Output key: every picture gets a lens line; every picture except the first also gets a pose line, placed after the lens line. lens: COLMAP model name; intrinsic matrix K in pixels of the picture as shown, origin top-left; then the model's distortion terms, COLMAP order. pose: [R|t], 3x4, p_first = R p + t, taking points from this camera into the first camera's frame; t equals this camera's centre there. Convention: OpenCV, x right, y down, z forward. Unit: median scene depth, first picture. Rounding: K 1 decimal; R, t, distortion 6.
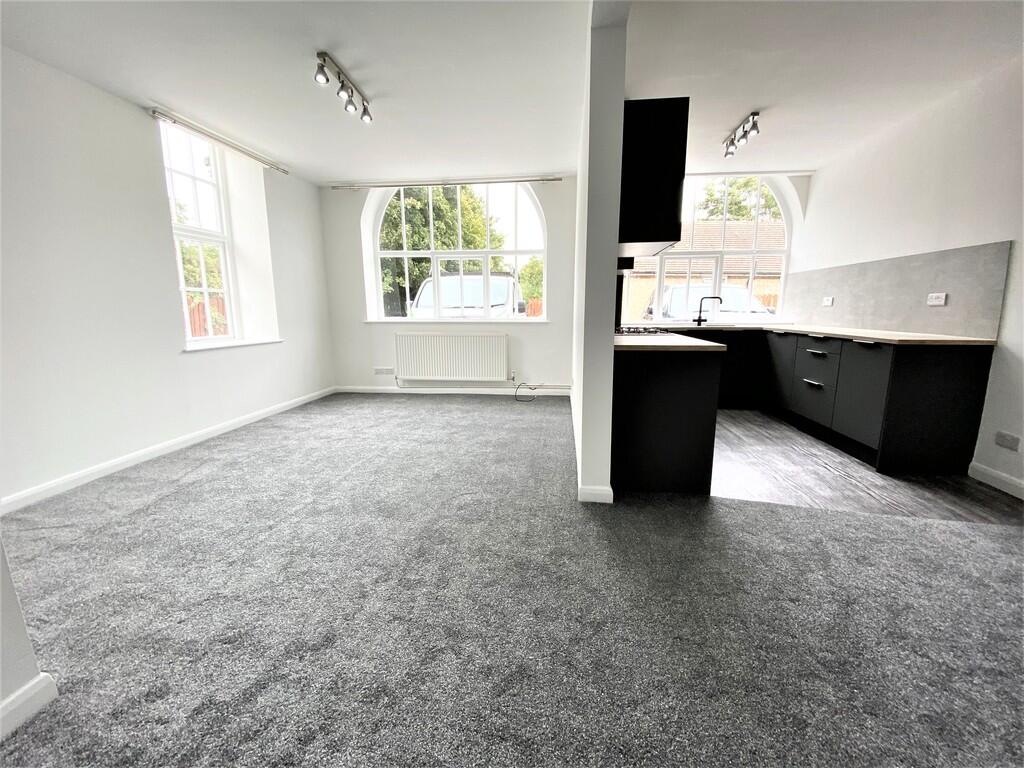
lens RADIAL K [[411.1, 0, 522.4], [0, 411.1, 378.5], [0, 0, 1]] dist [-0.008556, -0.007388]
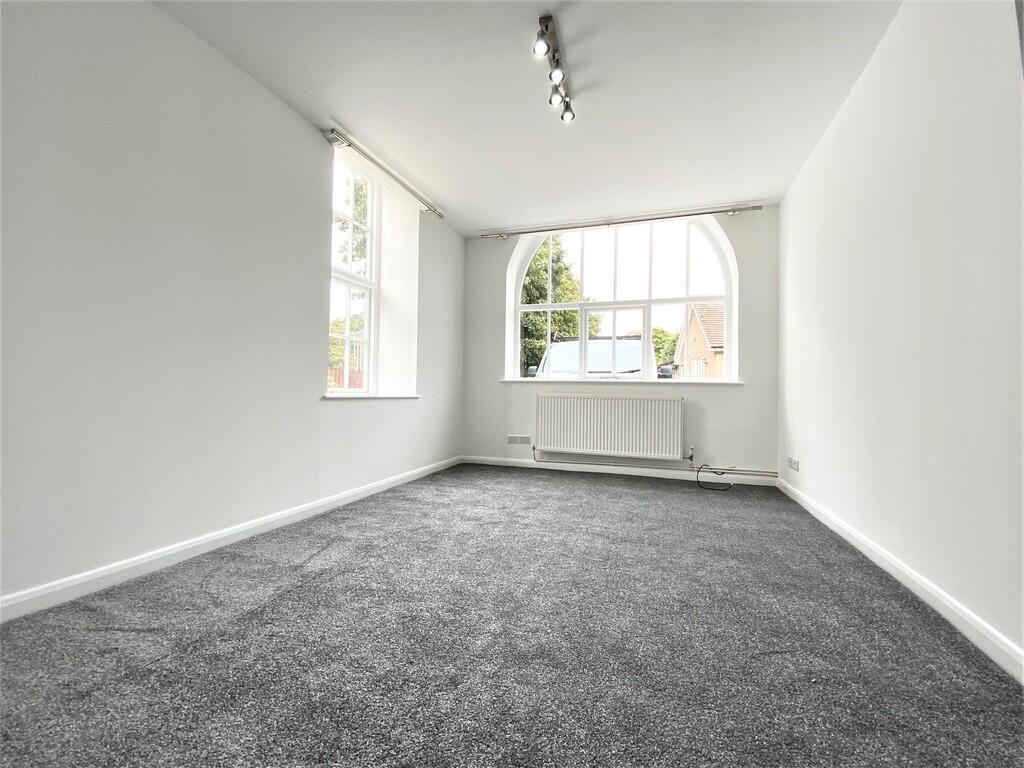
lens RADIAL K [[411.1, 0, 505.6], [0, 411.1, 386.8], [0, 0, 1]] dist [-0.008556, -0.007388]
pose [[0.978598, 0.019287, -0.204874, -0.321660], [-0.057881, 0.981201, -0.184106, 0.048767], [0.197472, 0.192024, 0.961318, 0.291103]]
